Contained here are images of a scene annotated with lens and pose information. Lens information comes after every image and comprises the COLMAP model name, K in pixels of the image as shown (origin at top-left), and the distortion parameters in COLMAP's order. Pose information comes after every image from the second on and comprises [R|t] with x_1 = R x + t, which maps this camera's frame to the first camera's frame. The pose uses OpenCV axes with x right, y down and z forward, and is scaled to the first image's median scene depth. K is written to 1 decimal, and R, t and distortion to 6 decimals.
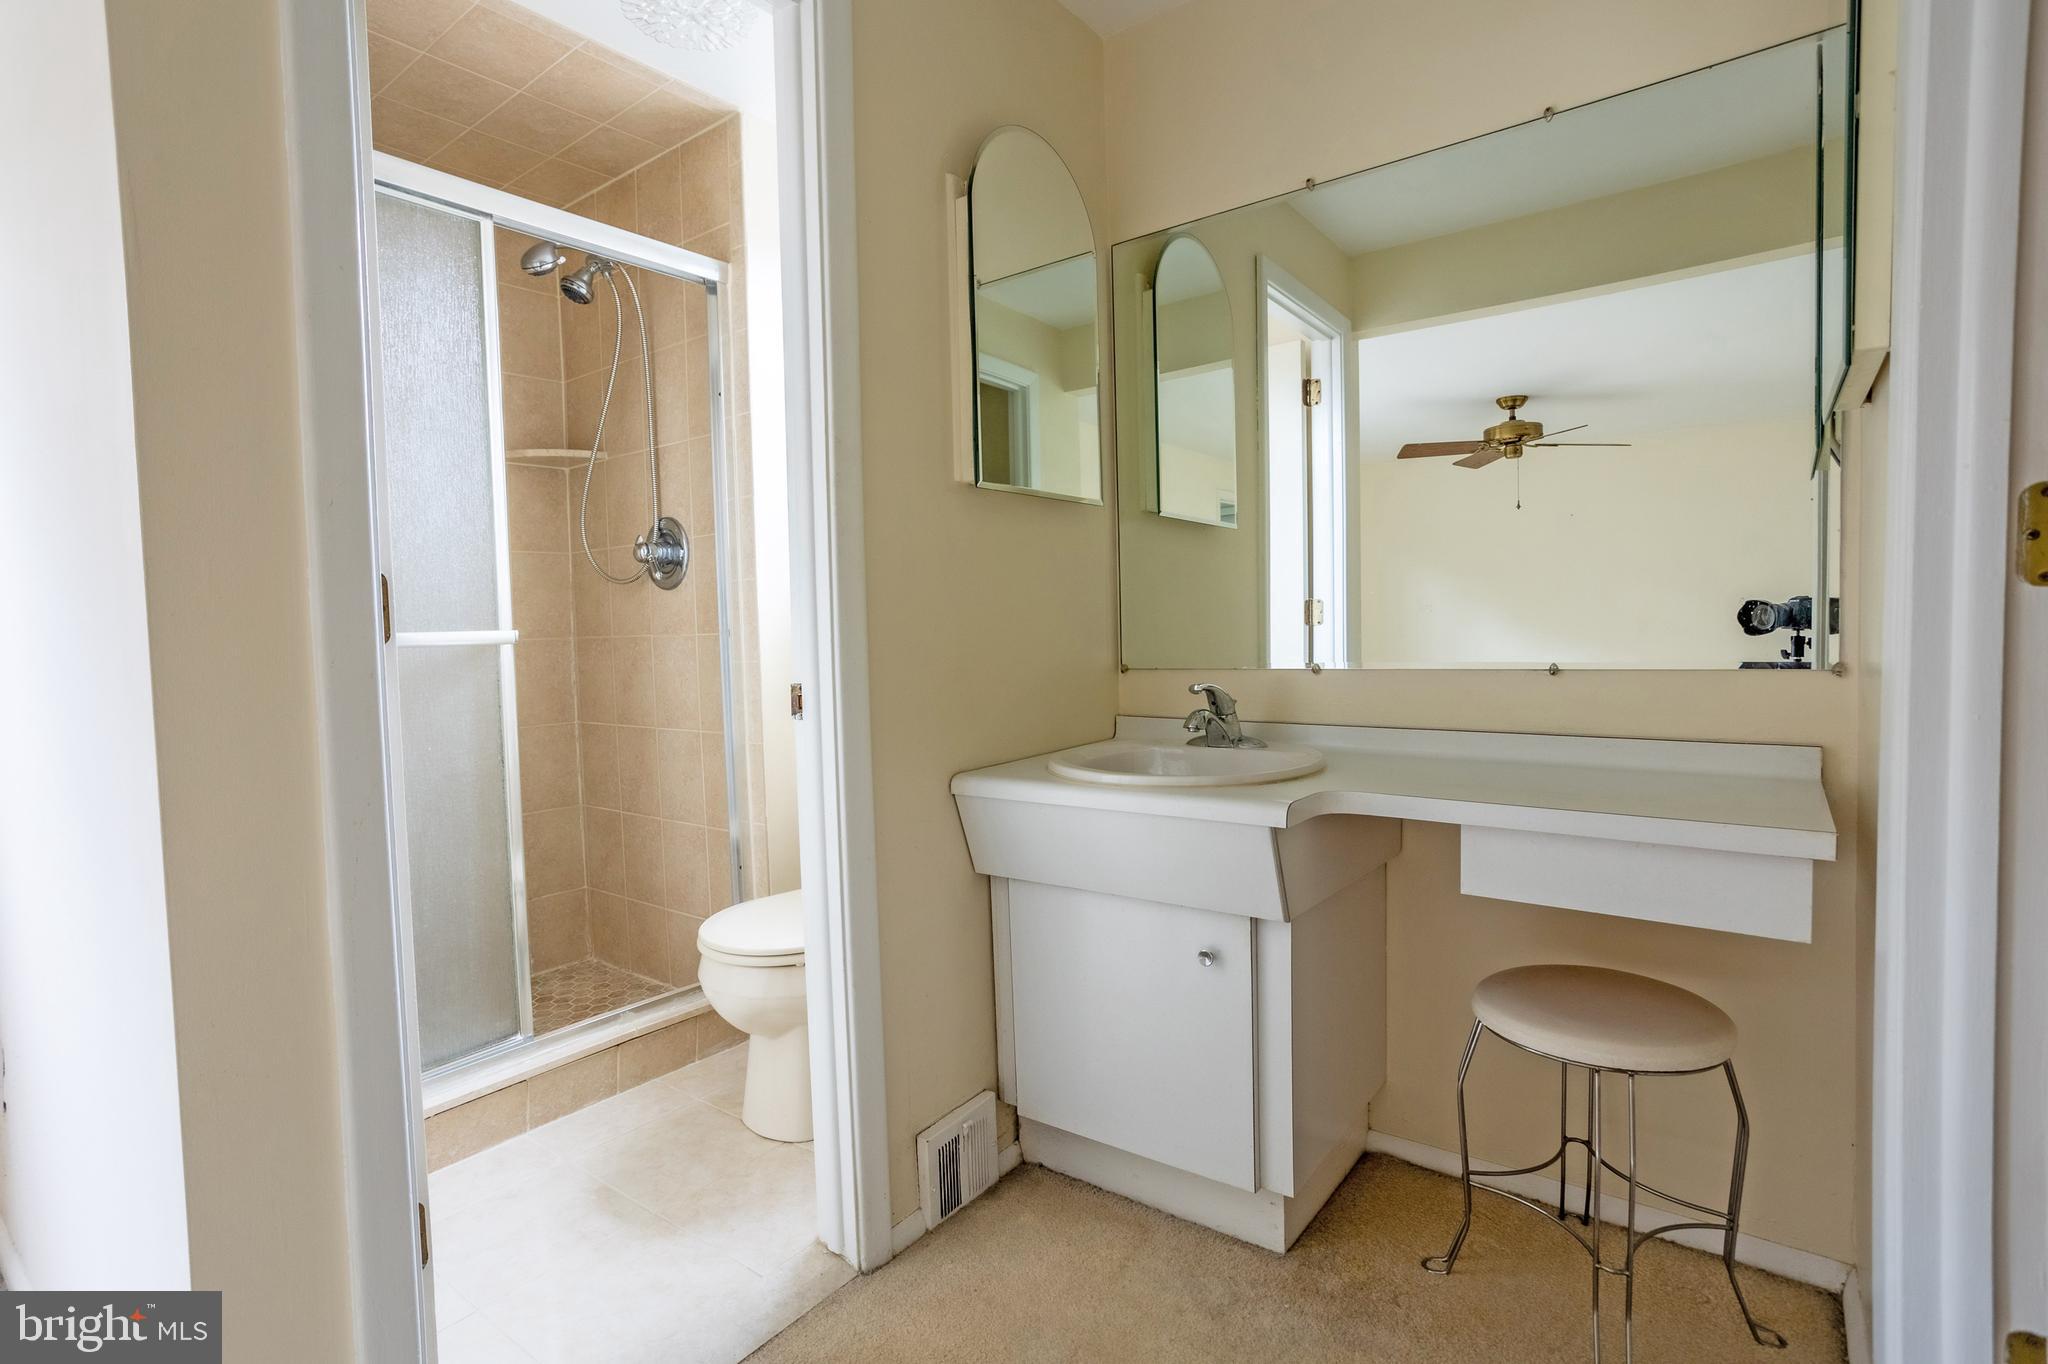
lens RADIAL K [[999.1, 0, 1023.4], [0, 999.1, 677.4], [0, 0, 1]] dist [-0.056949, 0.039248]
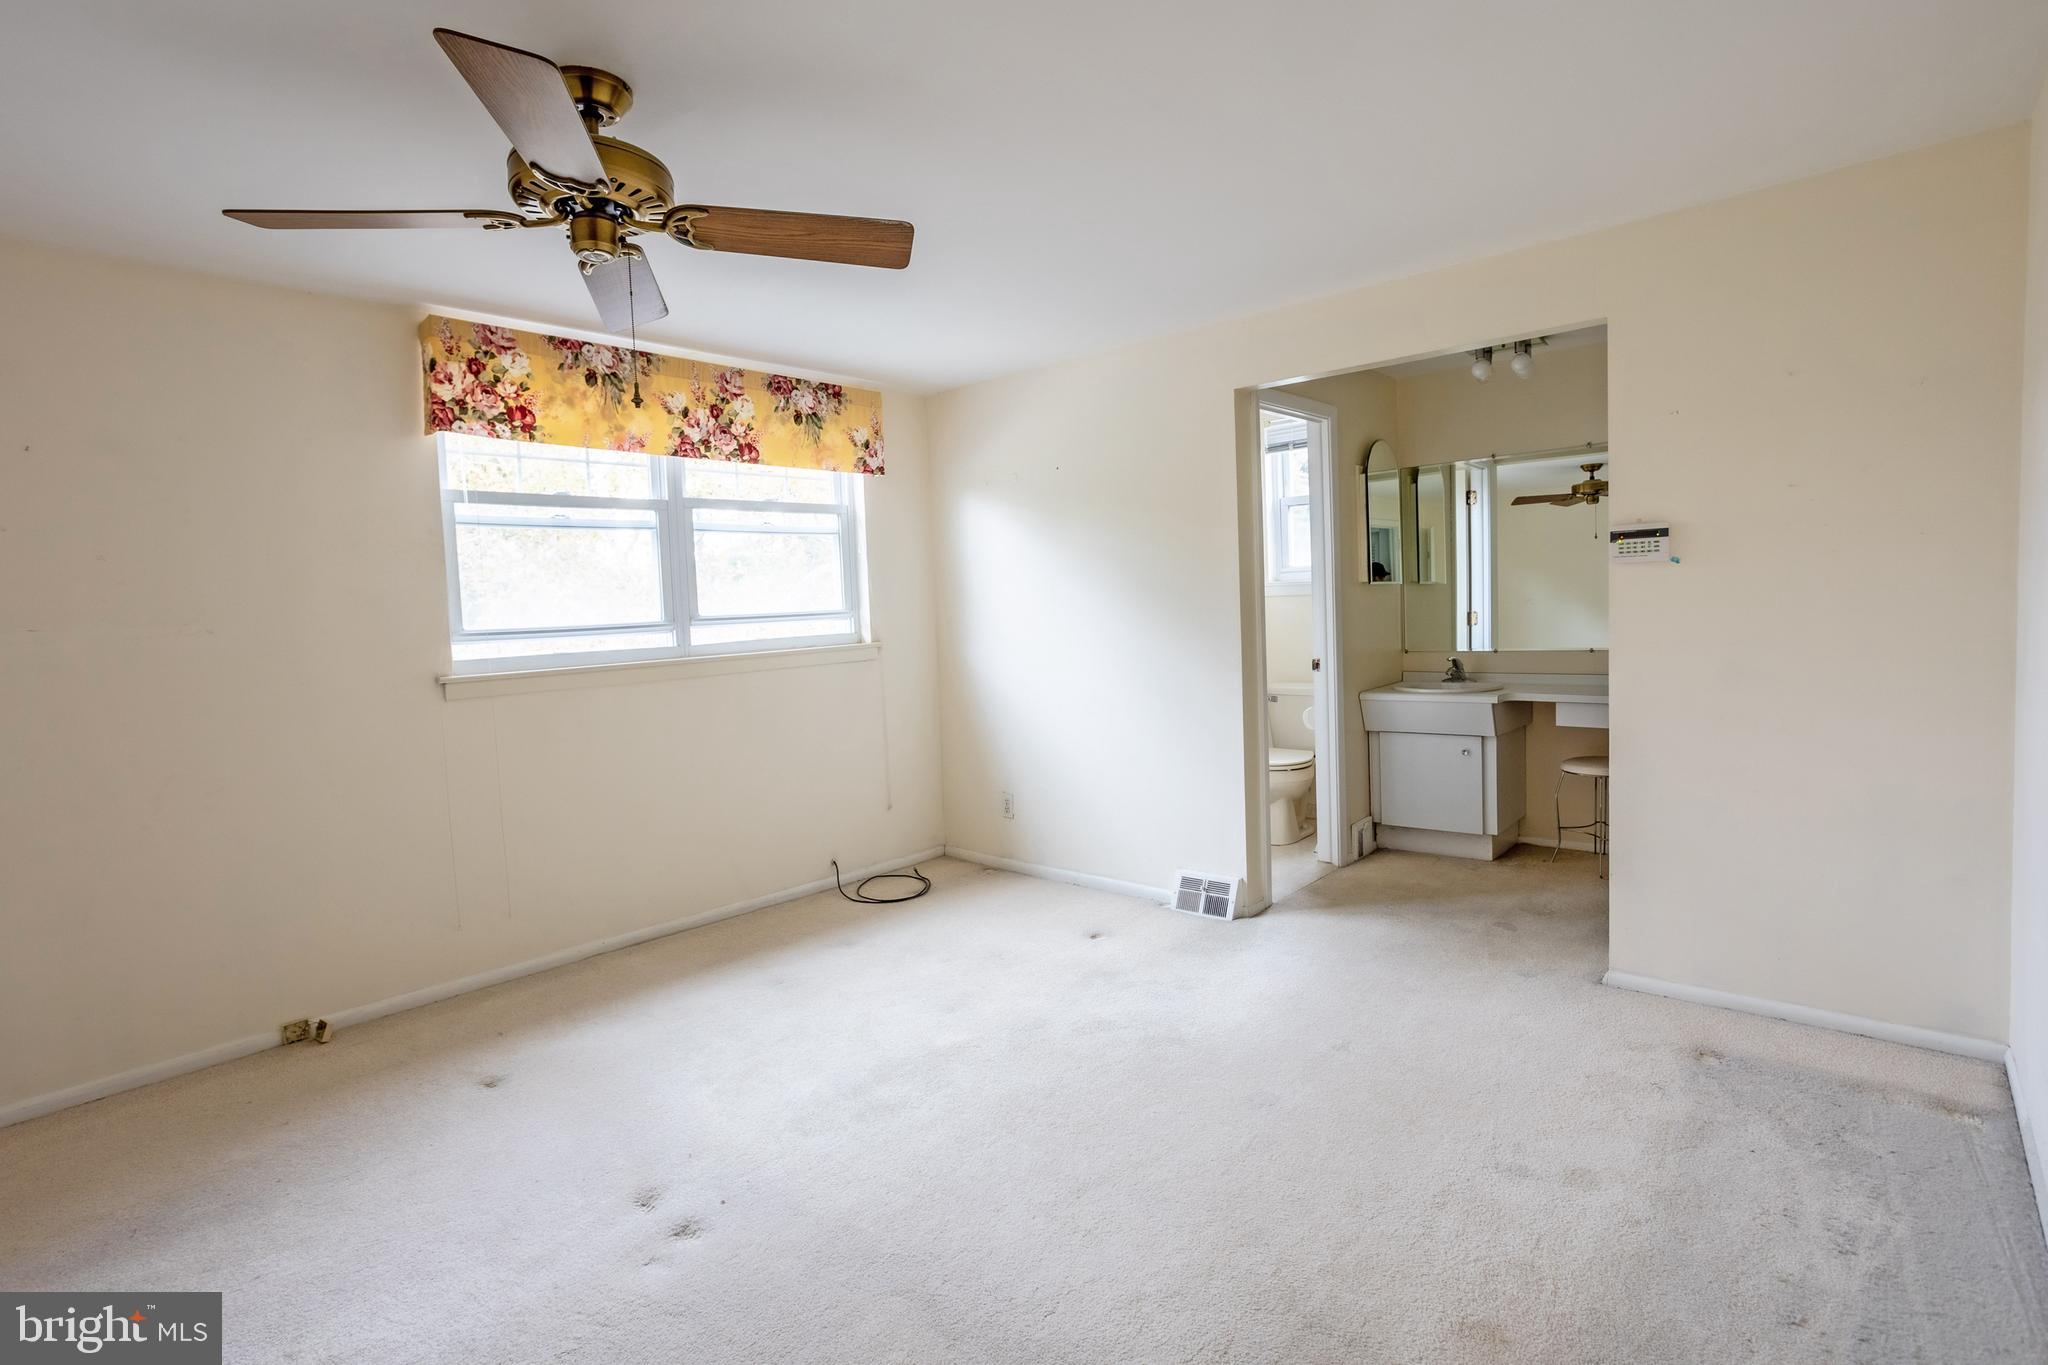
lens RADIAL K [[999.1, 0, 1023.4], [0, 999.1, 677.9], [0, 0, 1]] dist [-0.056949, 0.039248]
pose [[0.996760, -0.011324, -0.079637, -0.706029], [0.012913, 0.999727, 0.019469, -0.004755], [0.079395, -0.020434, 0.996634, -1.602272]]
